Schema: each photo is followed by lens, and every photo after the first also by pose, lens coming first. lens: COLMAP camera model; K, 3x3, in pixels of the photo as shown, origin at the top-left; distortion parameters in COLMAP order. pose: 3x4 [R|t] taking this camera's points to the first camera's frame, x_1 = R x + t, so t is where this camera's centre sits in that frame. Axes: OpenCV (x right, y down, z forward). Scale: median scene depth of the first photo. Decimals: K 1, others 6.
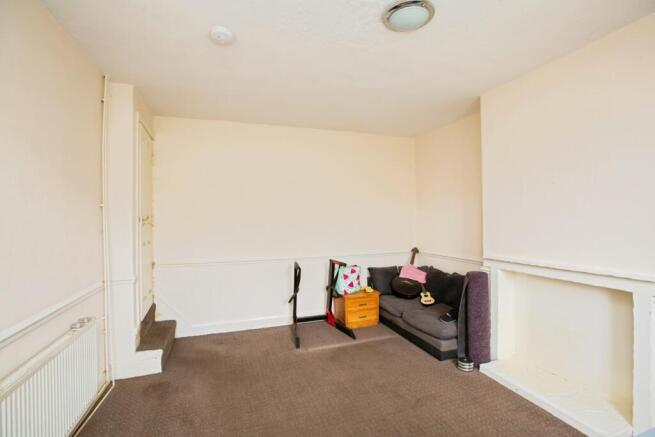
lens RADIAL K [[305.9, 0, 334.0], [0, 305.9, 216.9], [0, 0, 1]] dist [-0.002425, 0.000410]
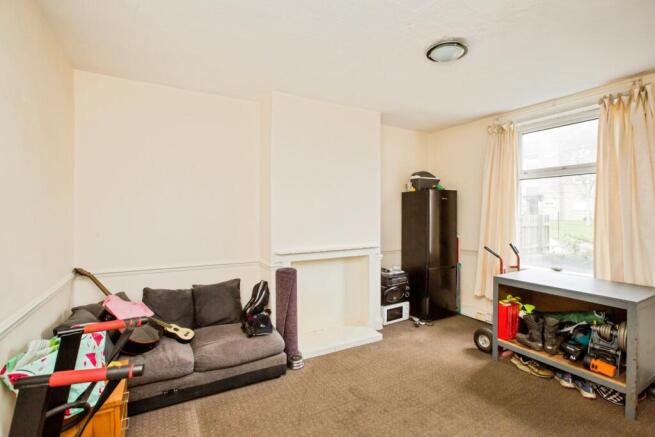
lens RADIAL K [[302.7, 0, 326.8], [0, 302.7, 208.9], [0, 0, 1]] dist [-0.001153, -0.000015]
pose [[-0.156140, 0.050238, 0.986457, -0.429606], [0.005514, 0.998734, -0.049991, 0.028774], [-0.987720, -0.002366, -0.156219, 0.791850]]
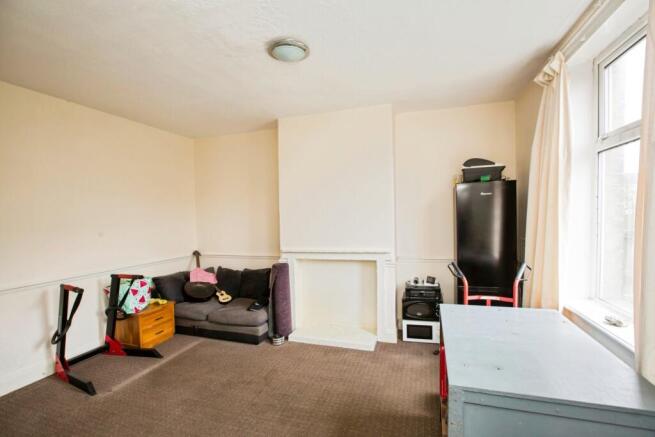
lens RADIAL K [[305.9, 0, 334.0], [0, 305.9, 216.9], [0, 0, 1]] dist [-0.002425, 0.000410]
pose [[0.619232, -0.008674, 0.785160, -0.292587], [0.009608, 0.999948, 0.003469, -0.008719], [-0.785150, 0.005396, 0.619283, 0.047147]]
